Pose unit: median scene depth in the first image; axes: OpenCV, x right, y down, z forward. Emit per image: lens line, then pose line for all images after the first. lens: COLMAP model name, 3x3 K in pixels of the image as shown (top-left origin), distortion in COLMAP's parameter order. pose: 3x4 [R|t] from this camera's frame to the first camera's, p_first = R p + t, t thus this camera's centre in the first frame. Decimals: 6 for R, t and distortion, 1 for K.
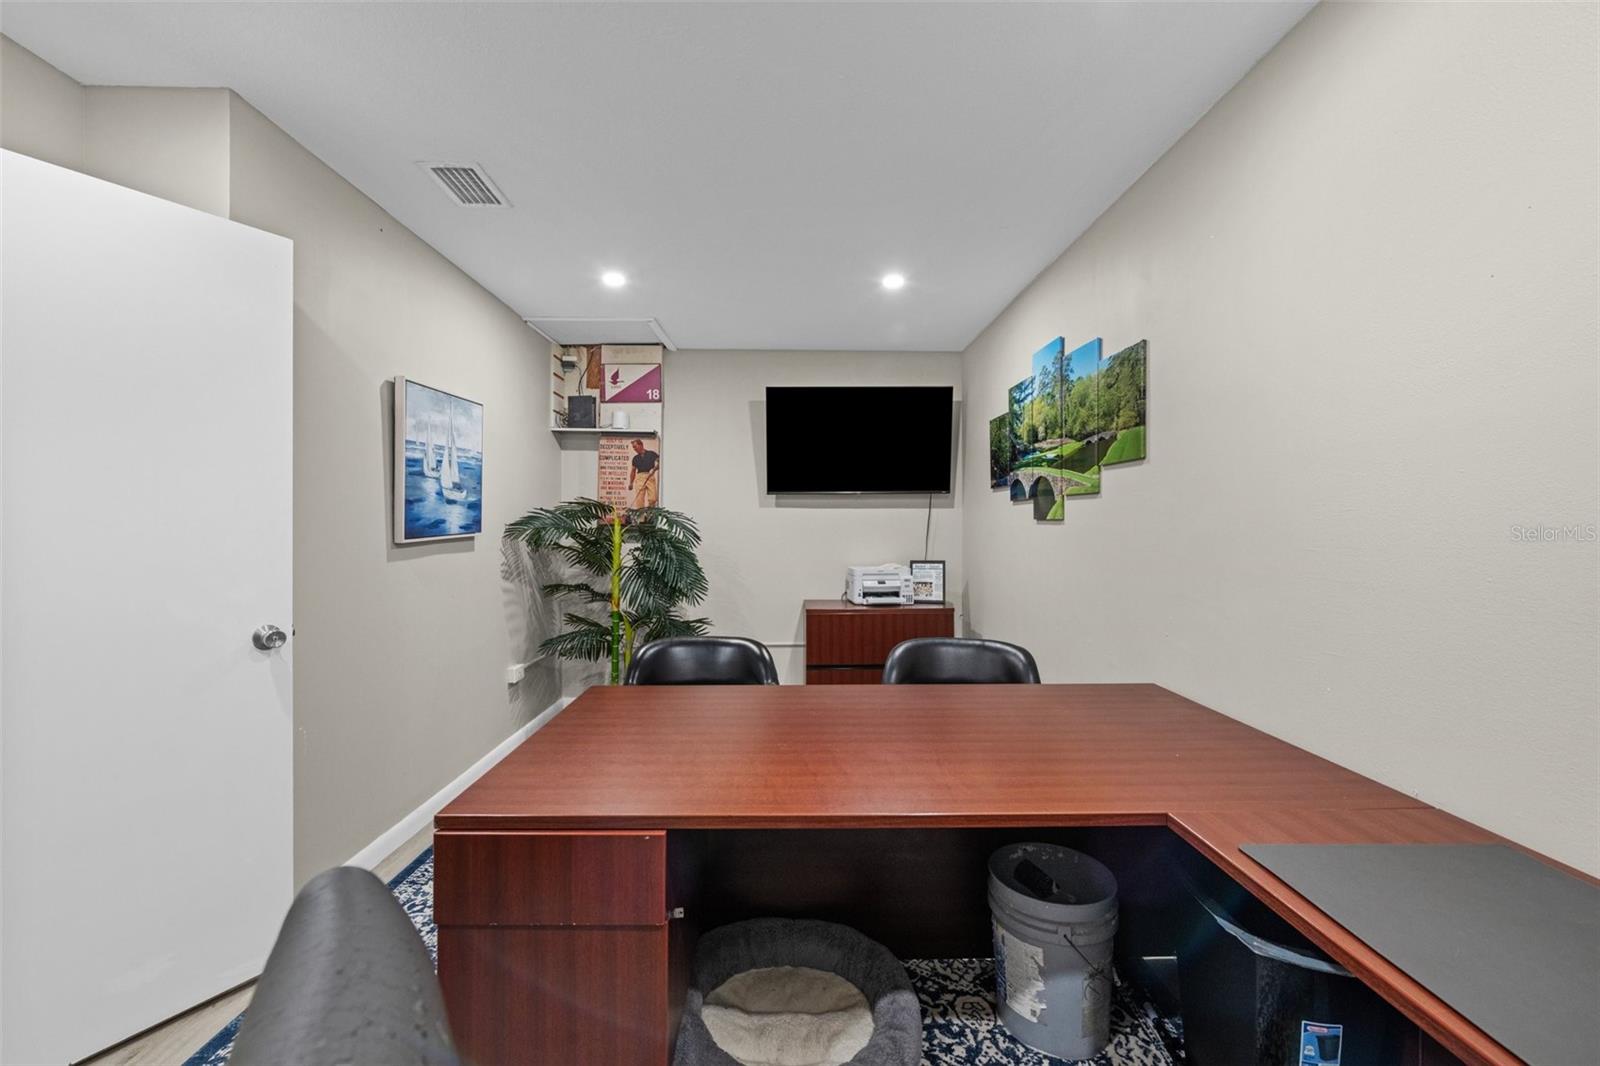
lens RADIAL K [[639.0, 0, 798.9], [0, 639.0, 524.3], [0, 0, 1]] dist [-0.001800, -0.000616]
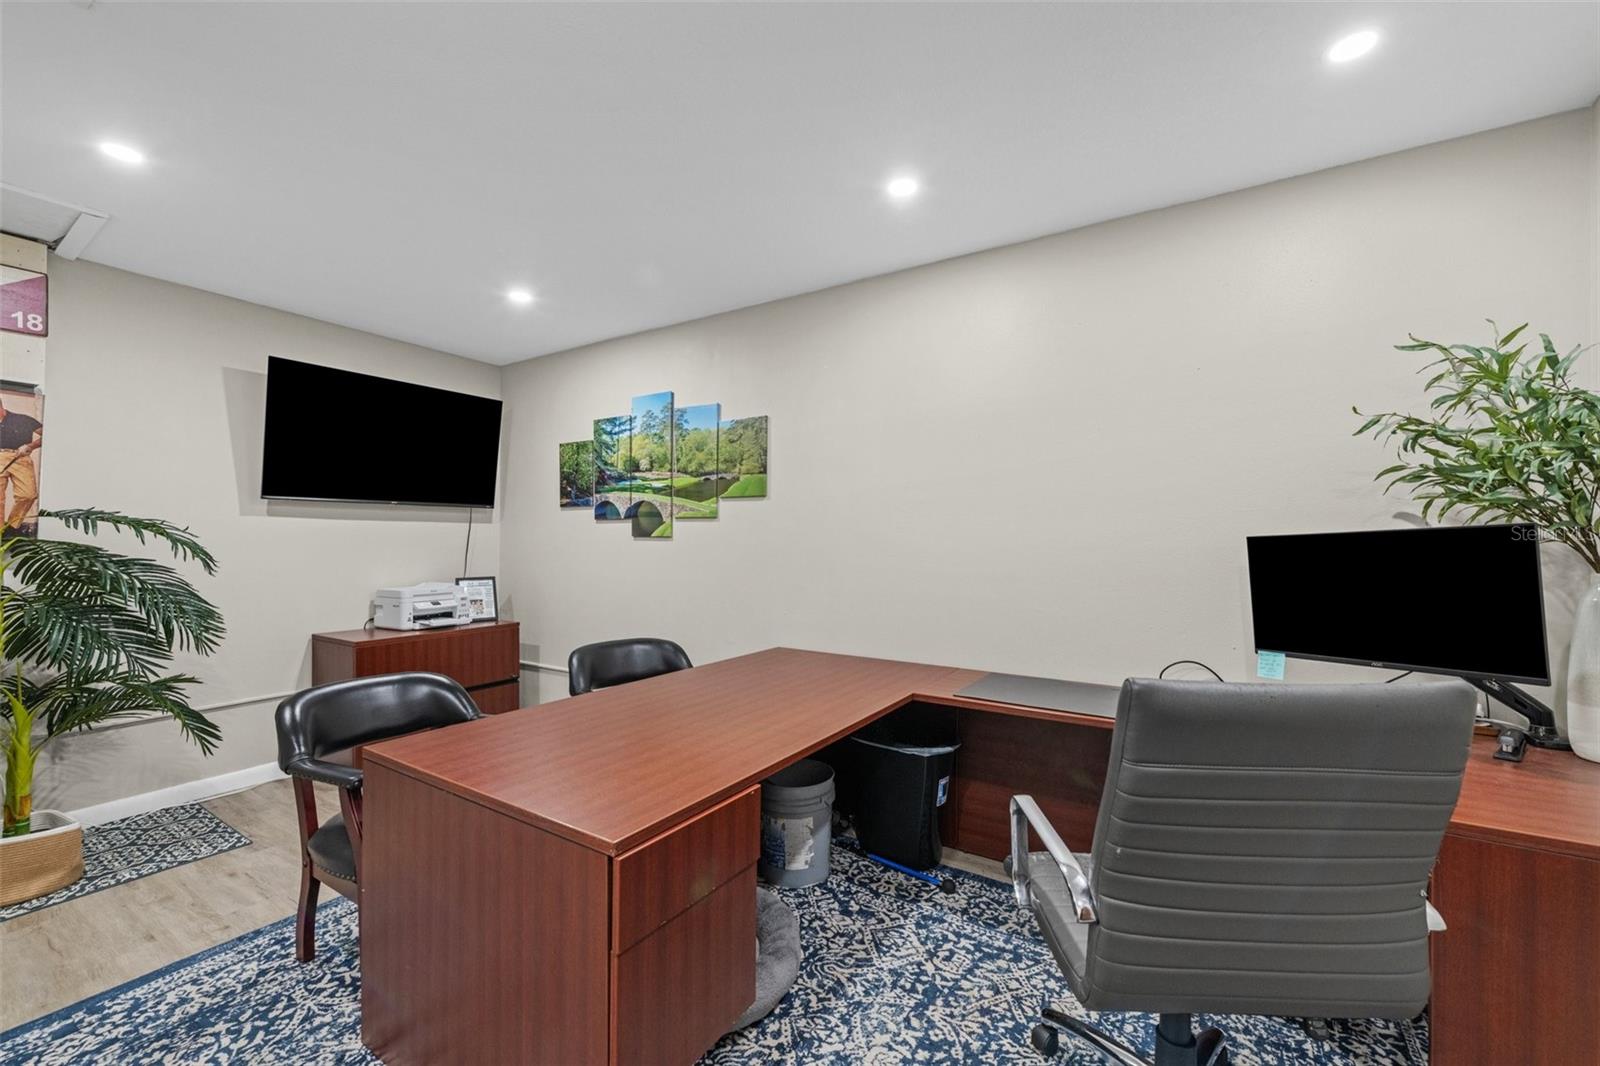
lens RADIAL K [[639.0, 0, 799.3], [0, 639.0, 539.7], [0, 0, 1]] dist [-0.001800, -0.000616]
pose [[0.553566, 0.005800, 0.832785, -0.480479], [-0.005857, 0.999978, -0.003071, 0.000284], [-0.832785, -0.003178, 0.553588, 0.091044]]
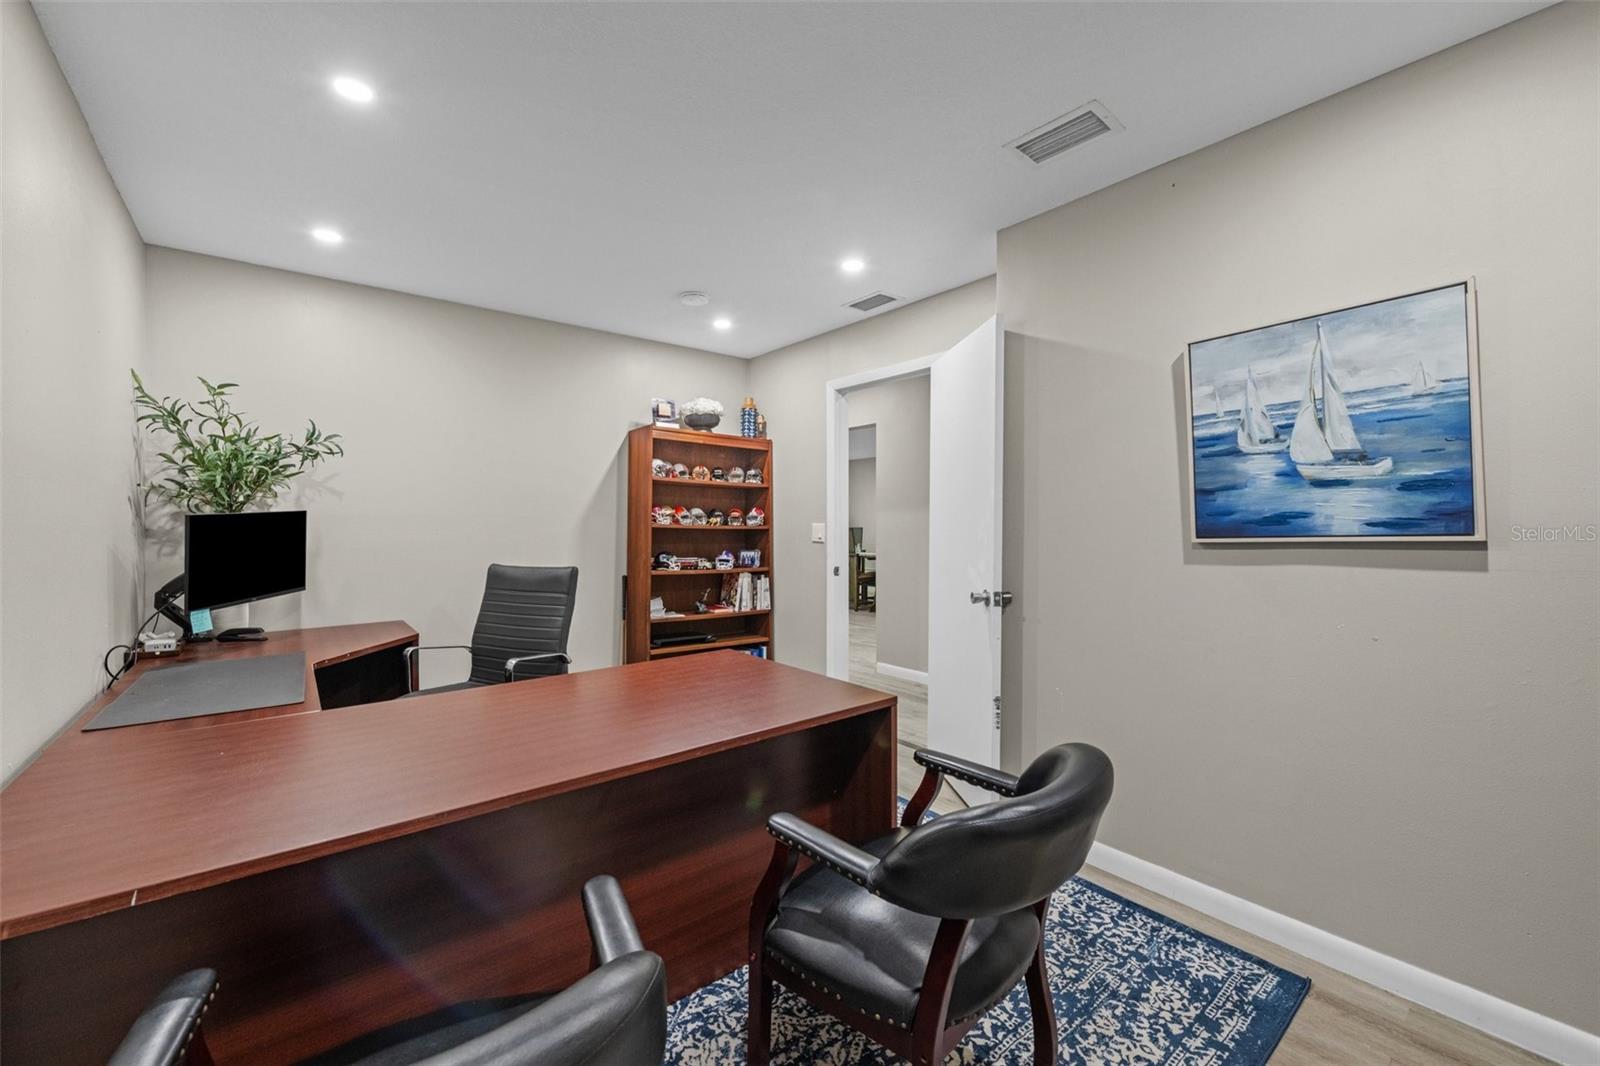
lens RADIAL K [[639.0, 0, 801.1], [0, 639.0, 526.2], [0, 0, 1]] dist [-0.001800, -0.000616]
pose [[-0.779112, -0.002532, -0.626880, 0.248130], [-0.002158, 0.999997, -0.001356, 0.008925], [0.626882, 0.000297, -0.779115, 1.145136]]
